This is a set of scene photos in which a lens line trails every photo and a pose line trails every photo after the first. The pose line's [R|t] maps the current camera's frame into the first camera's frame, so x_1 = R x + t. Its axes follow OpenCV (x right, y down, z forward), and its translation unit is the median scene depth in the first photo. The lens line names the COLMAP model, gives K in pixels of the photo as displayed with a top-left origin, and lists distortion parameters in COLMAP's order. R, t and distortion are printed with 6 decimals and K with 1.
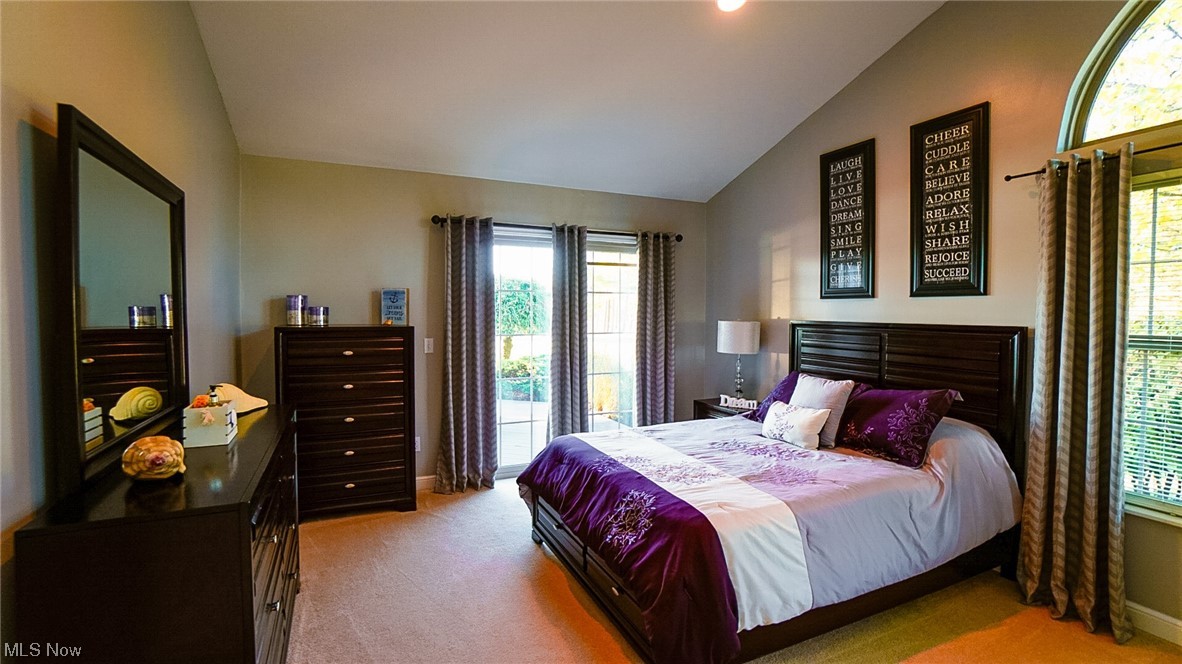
lens RADIAL K [[524.0, 0, 593.1], [0, 524.0, 327.4], [0, 0, 1]] dist [-0.000049, 0.000072]
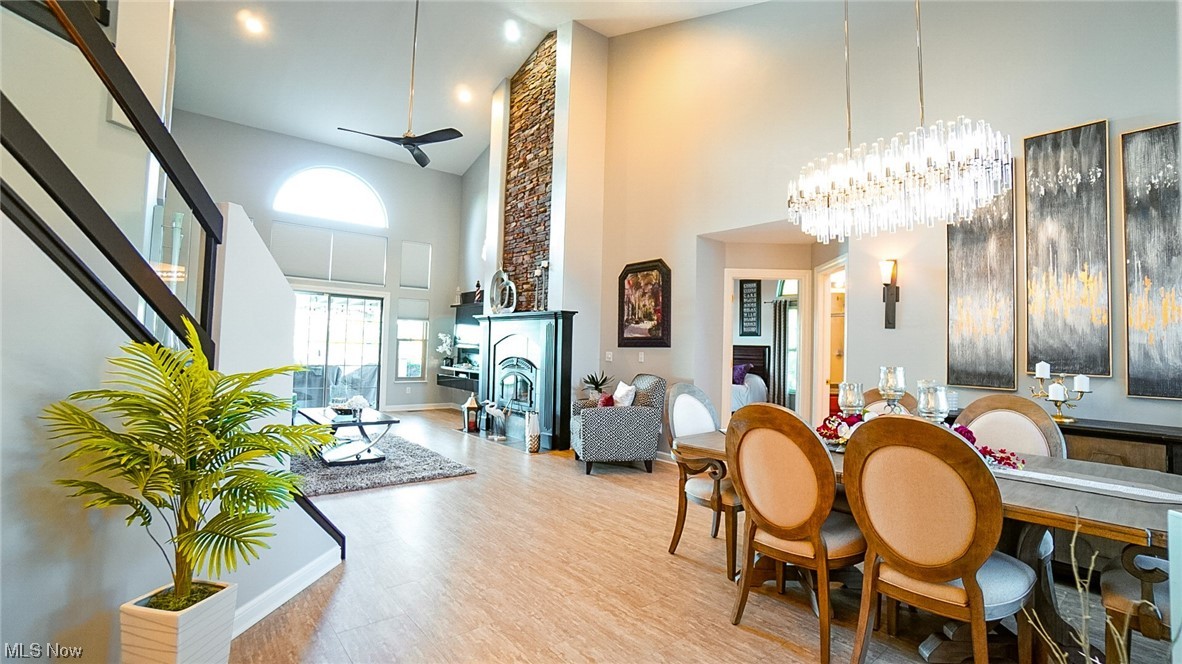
lens RADIAL K [[524.0, 0, 588.2], [0, 524.0, 327.5], [0, 0, 1]] dist [-0.000049, 0.000072]
pose [[0.963166, 0.035845, 0.266508, -1.210134], [-0.018332, 0.997523, -0.067914, 0.131140], [-0.268282, 0.060527, 0.961437, -1.944063]]
